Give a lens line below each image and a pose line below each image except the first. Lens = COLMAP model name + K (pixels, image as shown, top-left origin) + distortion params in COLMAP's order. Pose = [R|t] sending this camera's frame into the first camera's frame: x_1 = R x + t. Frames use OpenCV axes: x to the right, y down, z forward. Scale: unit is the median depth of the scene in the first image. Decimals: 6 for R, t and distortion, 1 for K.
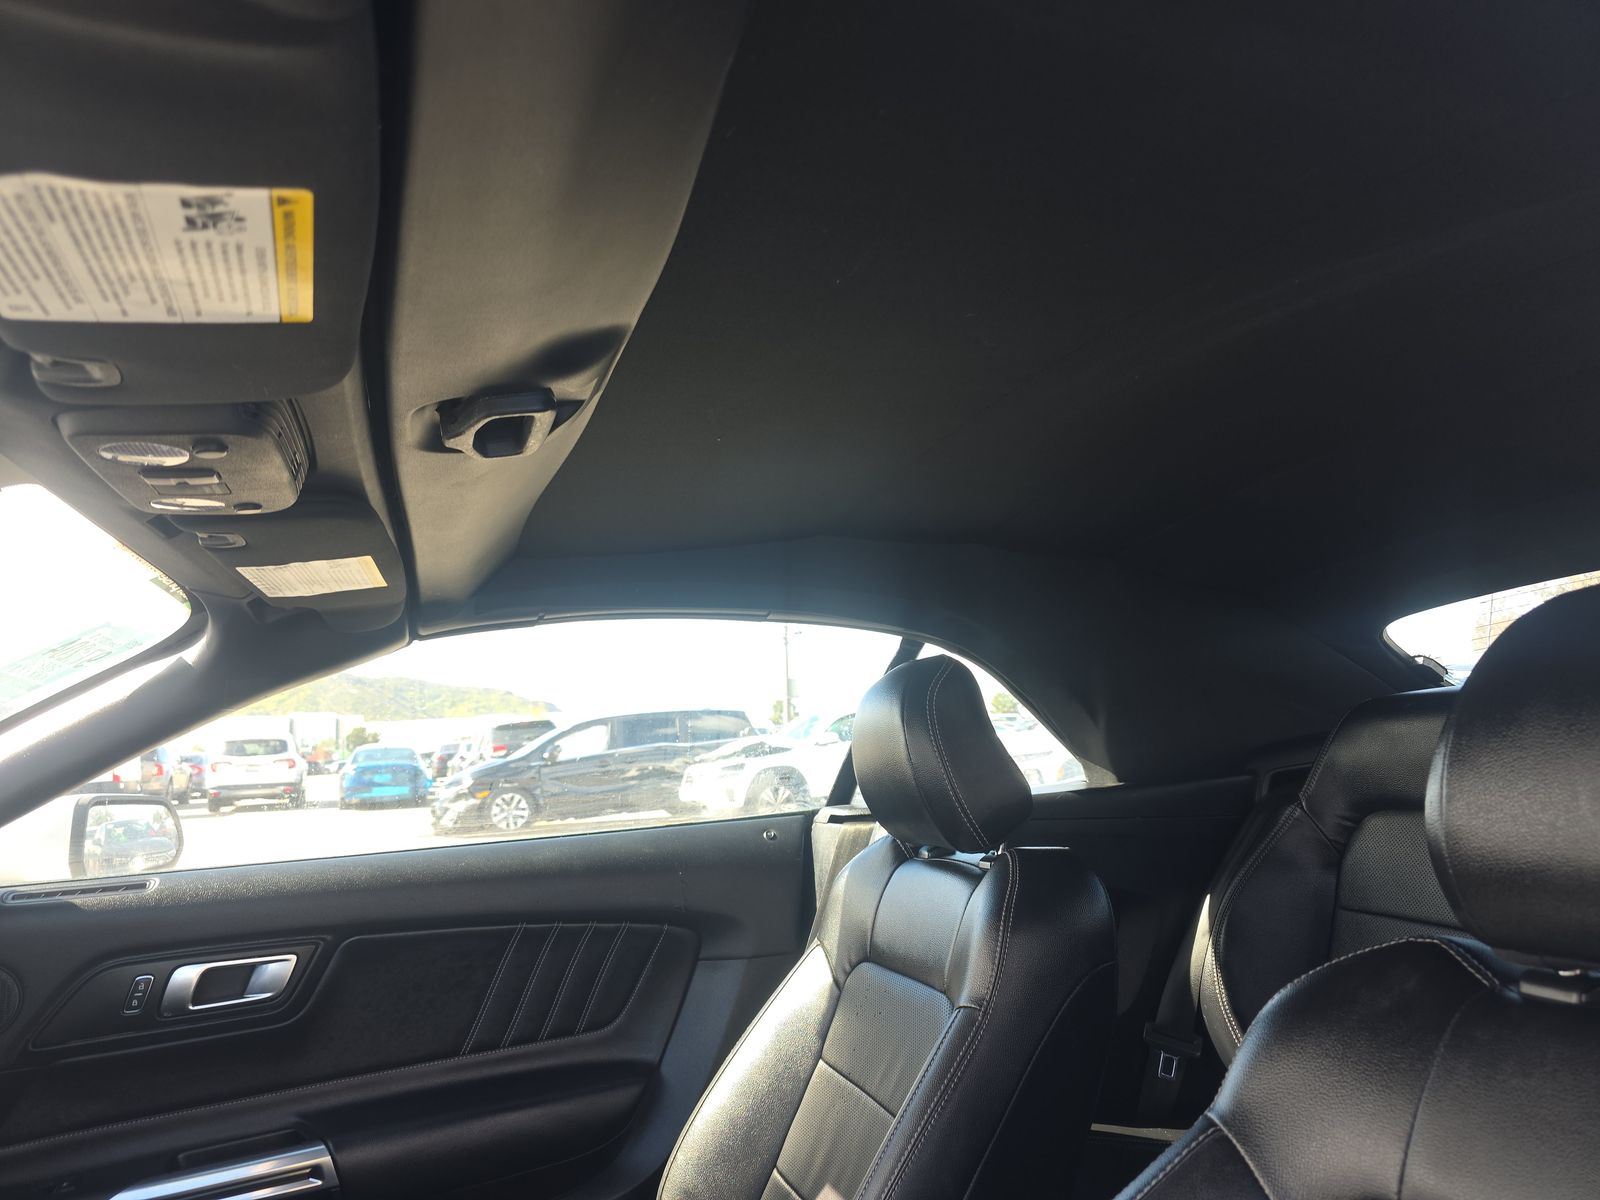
lens RADIAL K [[1085.3, 0, 774.2], [0, 1085.3, 594.7], [0, 0, 1]] dist [0.019130, -0.001909]
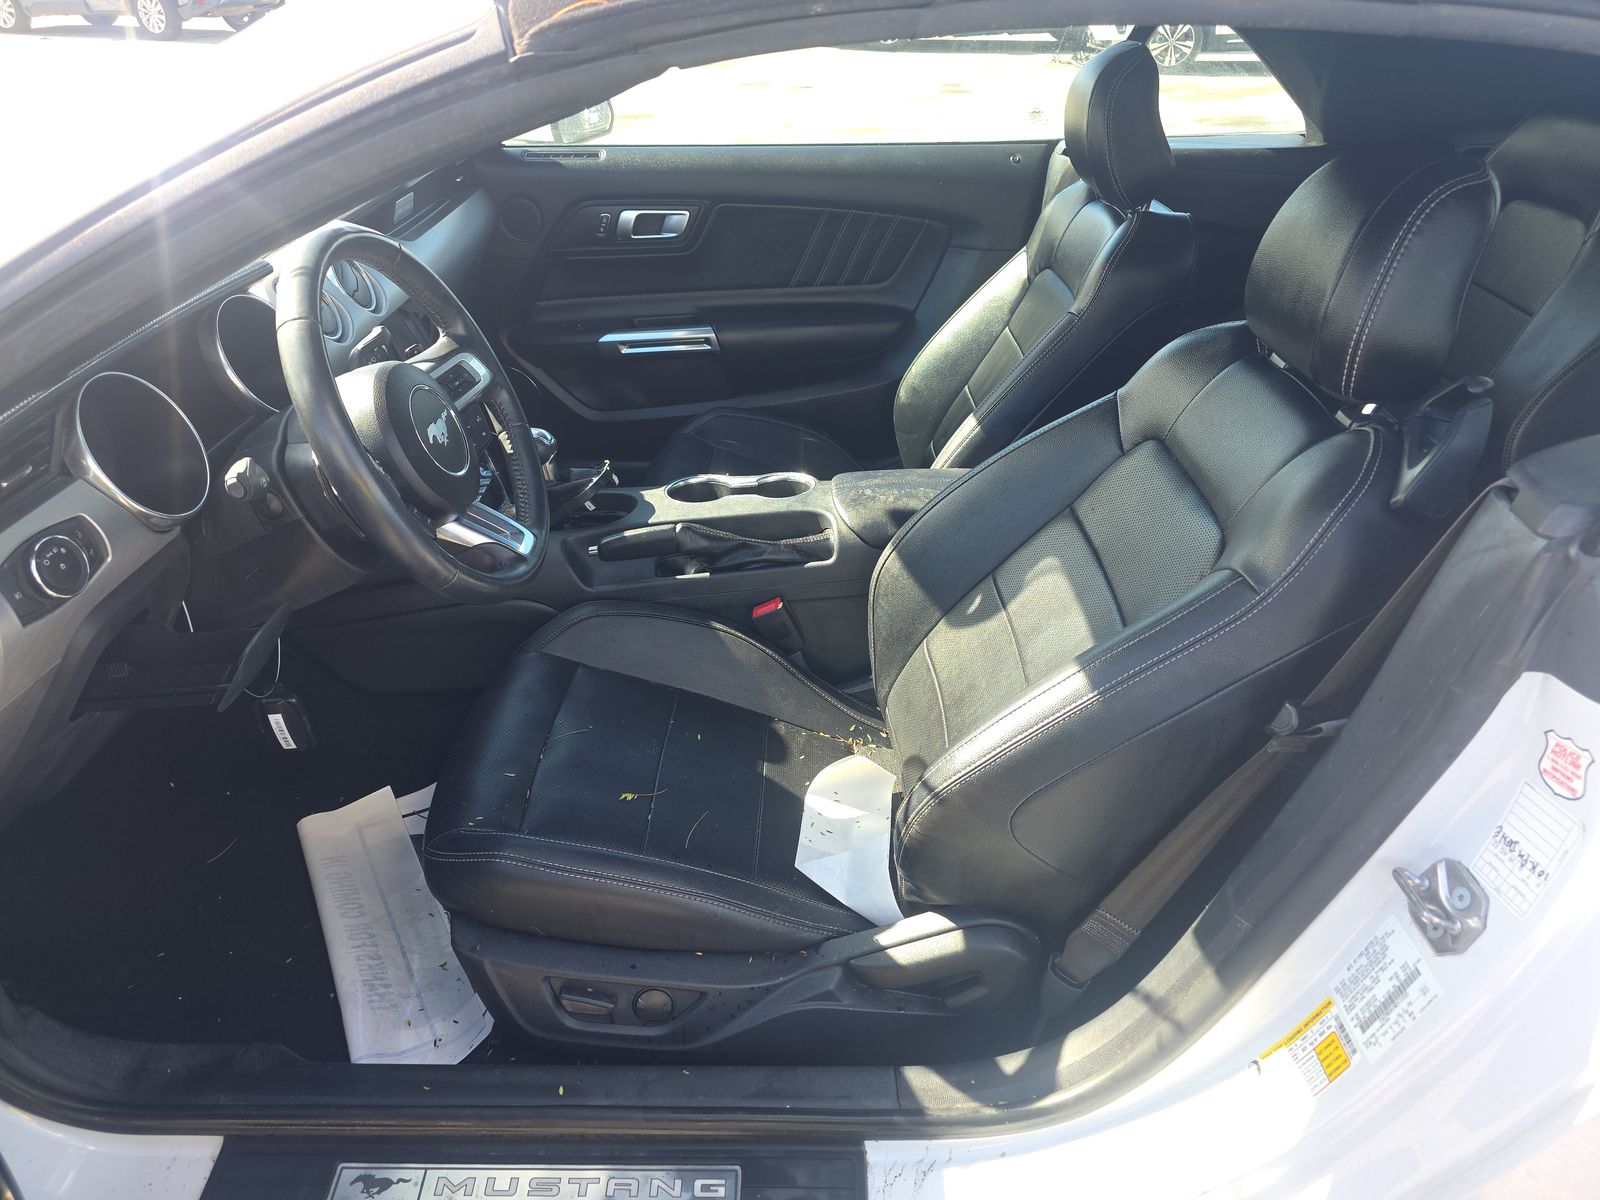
lens RADIAL K [[1085.3, 0, 774.2], [0, 1085.3, 594.7], [0, 0, 1]] dist [0.019130, -0.001909]
pose [[0.935574, 0.219861, -0.276339, 0.220967], [0.009040, 0.767370, 0.641141, -0.240063], [0.353016, -0.602333, 0.715944, -0.391298]]
